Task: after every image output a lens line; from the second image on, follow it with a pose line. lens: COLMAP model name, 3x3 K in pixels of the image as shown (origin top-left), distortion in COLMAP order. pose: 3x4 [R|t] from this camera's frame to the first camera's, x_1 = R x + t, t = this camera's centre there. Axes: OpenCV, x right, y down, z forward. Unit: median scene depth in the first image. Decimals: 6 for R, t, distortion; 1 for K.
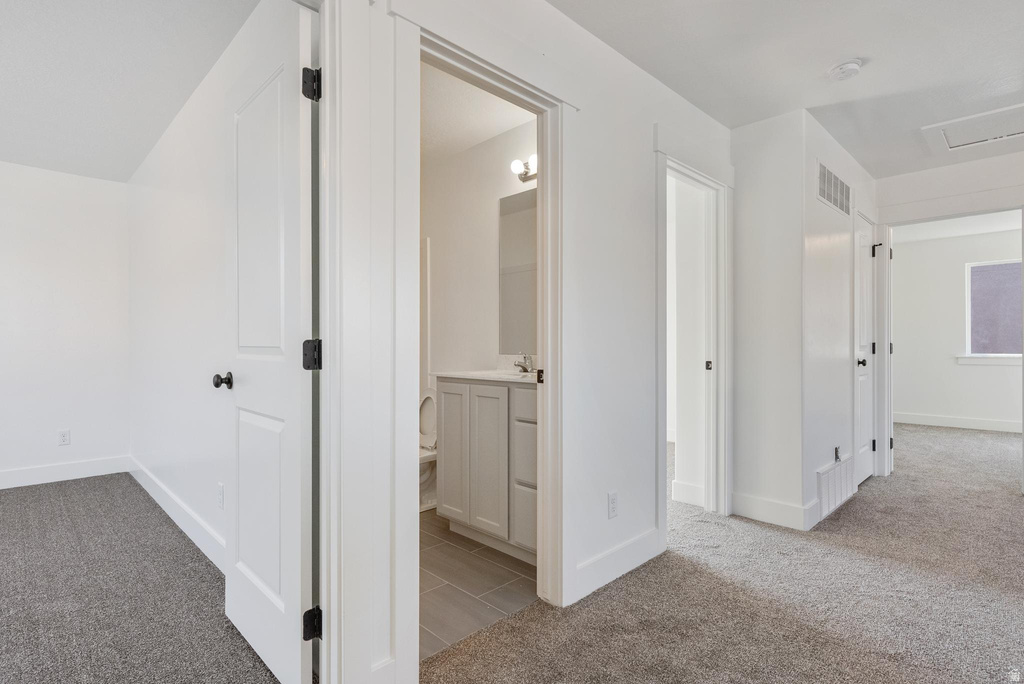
lens RADIAL K [[511.7, 0, 510.9], [0, 511.7, 342.0], [0, 0, 1]] dist [-0.010054, -0.001356]
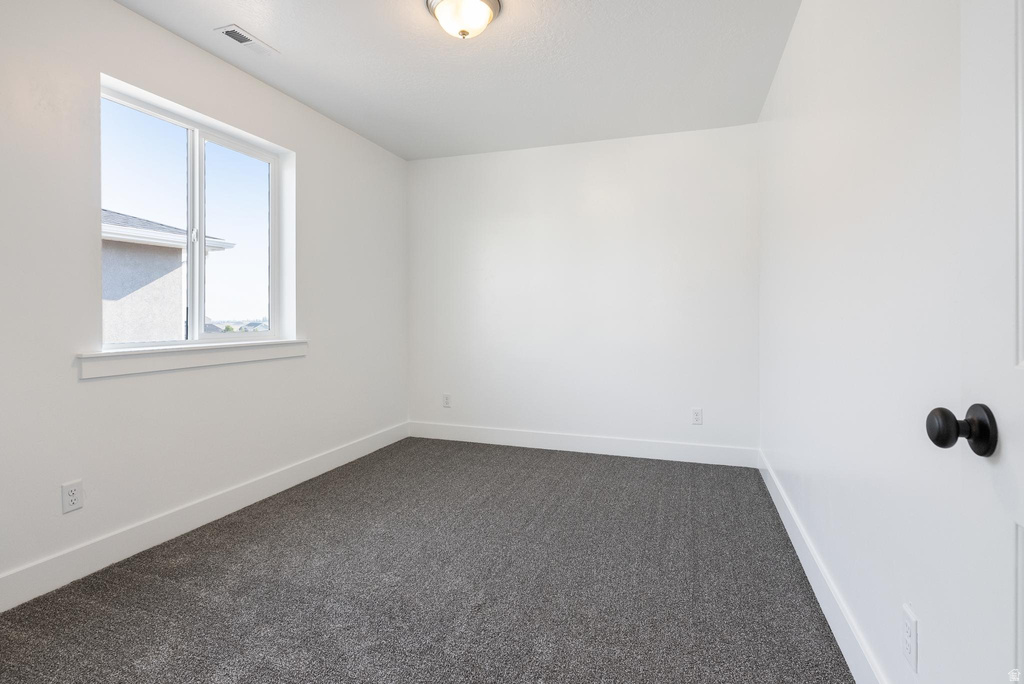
lens RADIAL K [[511.7, 0, 525.0], [0, 511.7, 313.1], [0, 0, 1]] dist [-0.010054, -0.001356]
pose [[0.465108, -0.008456, -0.885213, -0.275575], [0.007884, 0.999954, -0.005410, -0.001008], [0.885219, -0.004463, 0.465154, 0.404349]]
